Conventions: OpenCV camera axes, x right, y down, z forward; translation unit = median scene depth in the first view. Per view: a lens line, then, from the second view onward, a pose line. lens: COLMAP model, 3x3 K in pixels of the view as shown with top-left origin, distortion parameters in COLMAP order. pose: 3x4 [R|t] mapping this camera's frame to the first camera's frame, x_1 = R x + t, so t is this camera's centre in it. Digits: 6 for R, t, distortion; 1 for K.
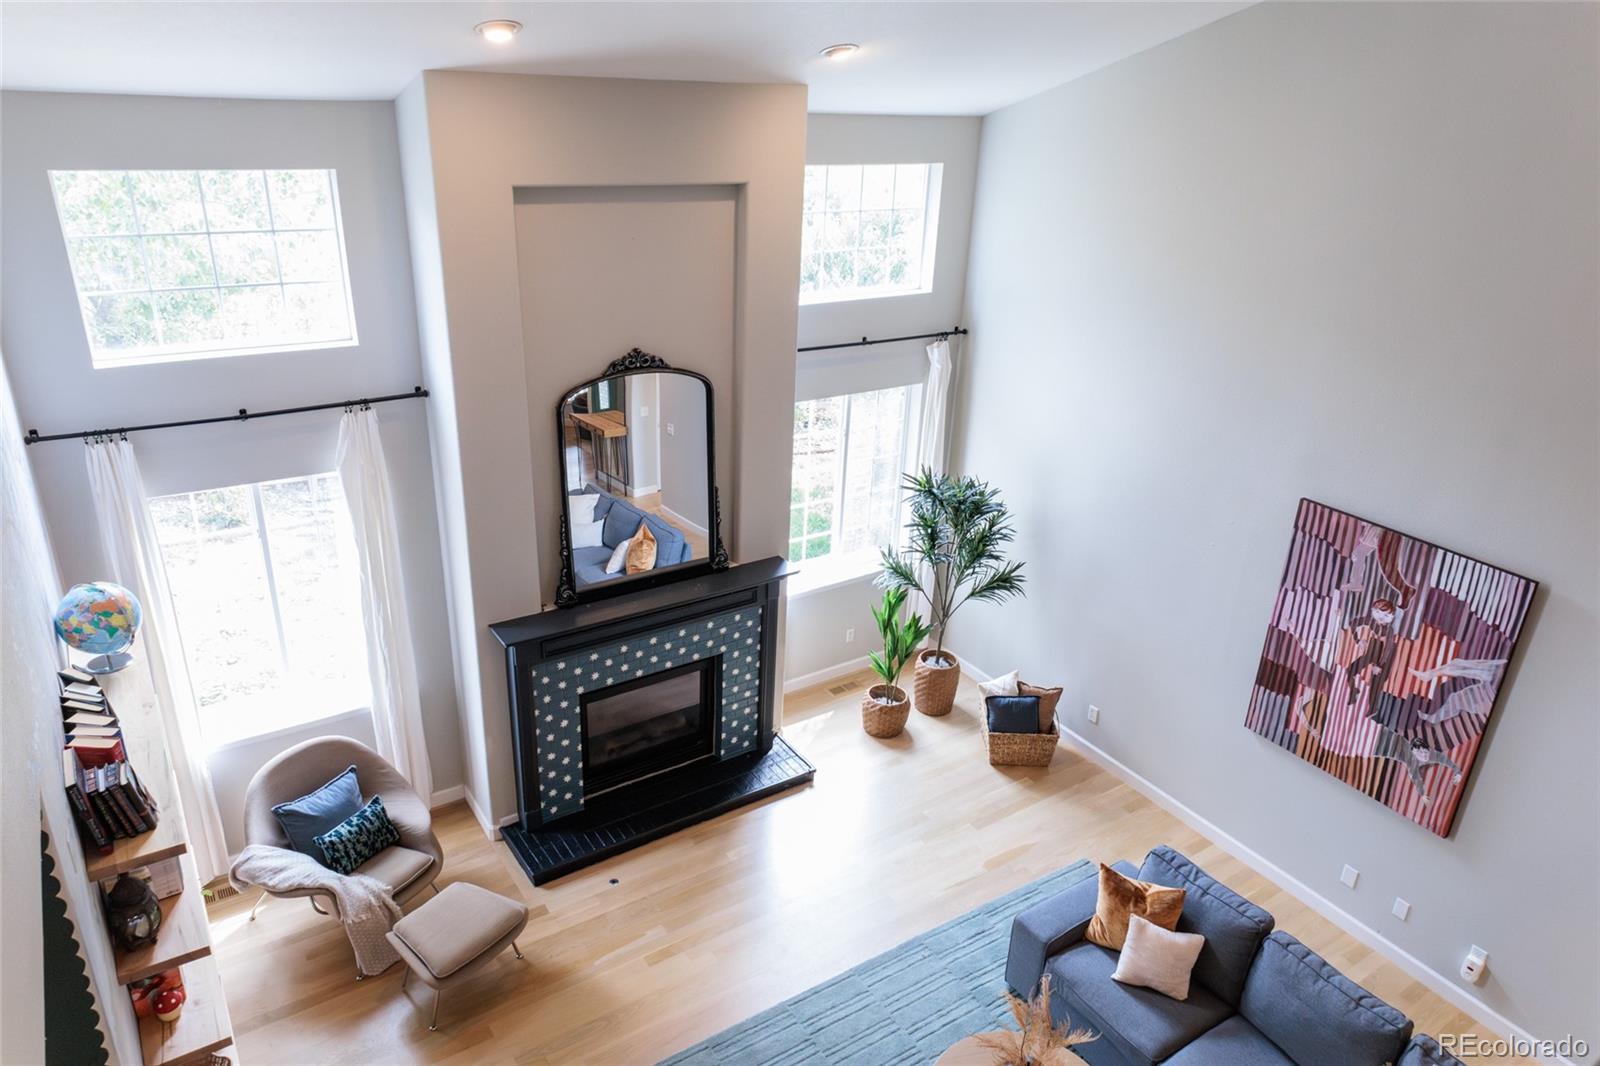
lens RADIAL K [[1058.6, 0, 800.0], [0, 1058.6, 533.0], [0, 0, 1]] dist [0.008334, 0.001176]
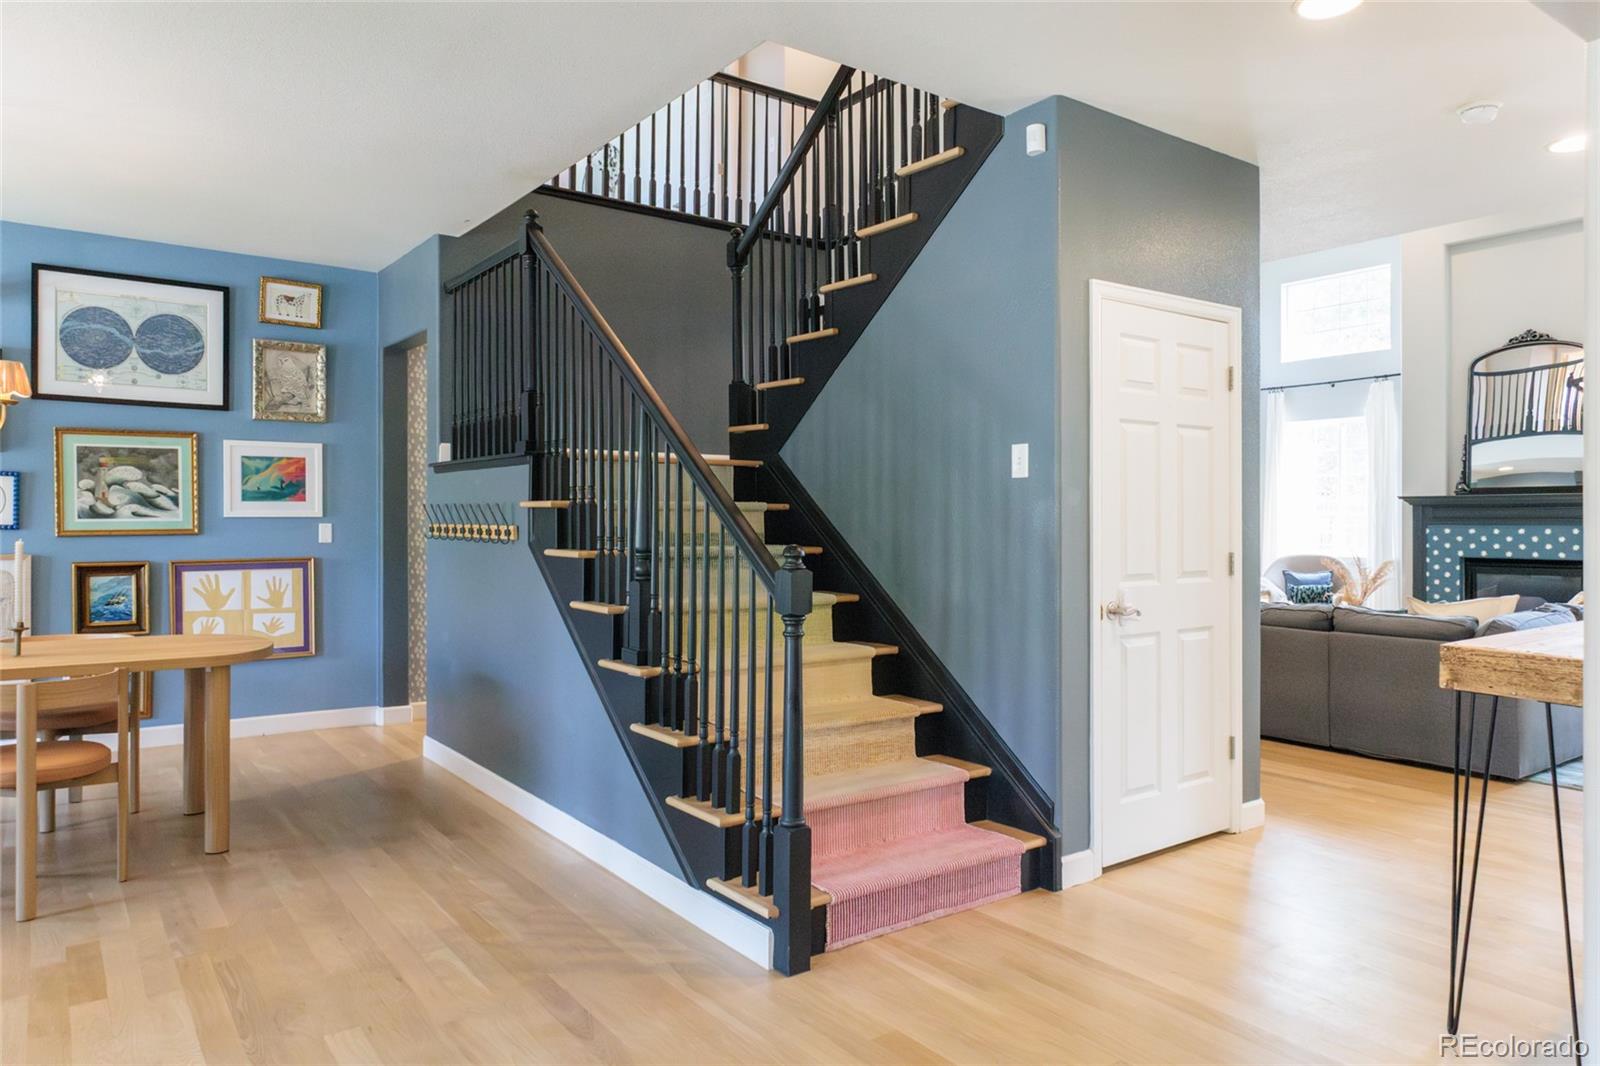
lens RADIAL K [[1047.2, 0, 800.0], [0, 1047.2, 533.0], [0, 0, 1]] dist [-0.017676, 0.003126]
pose [[0.044254, -0.037996, -0.998298, 1.244640], [-0.399819, 0.915086, -0.052552, 0.579888], [0.915525, 0.401464, 0.025304, 0.081031]]
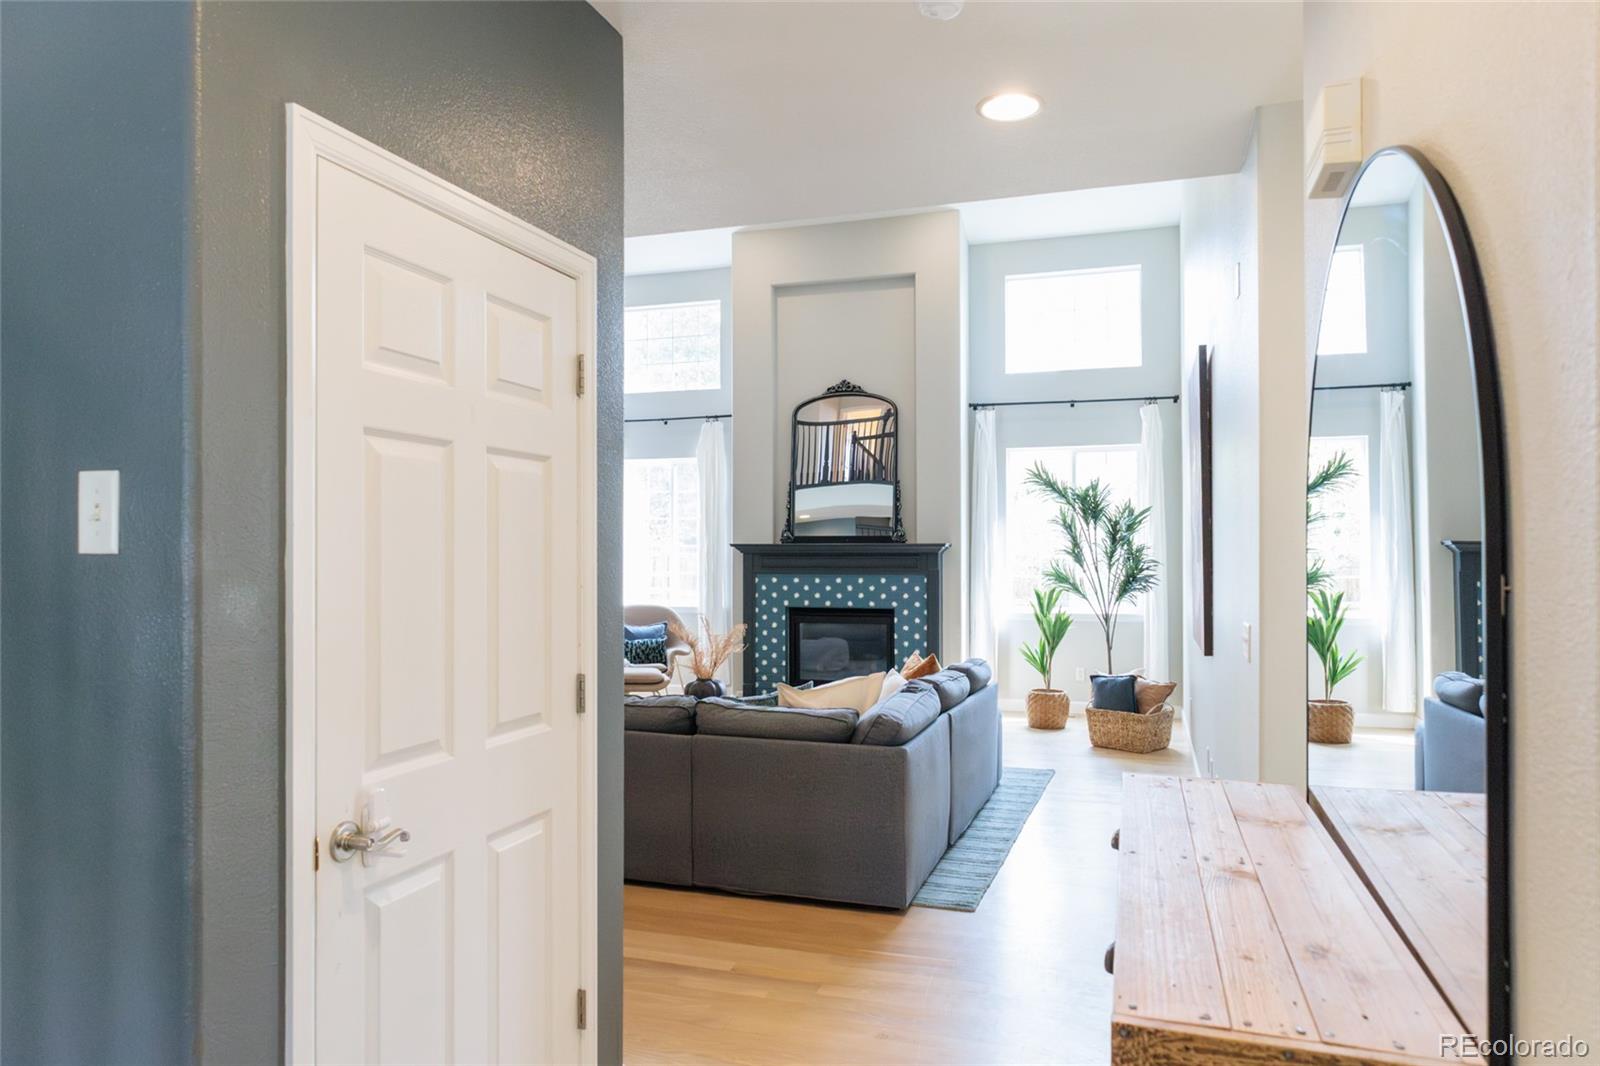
lens RADIAL K [[1089.9, 0, 801.8], [0, 1089.9, 550.7], [0, 0, 1]] dist [0.017885, 0.000797]
pose [[0.610073, -0.051197, -0.790690, 1.018960], [-0.294350, 0.911852, -0.286153, 0.512616], [0.735642, 0.407314, 0.541227, 0.158521]]
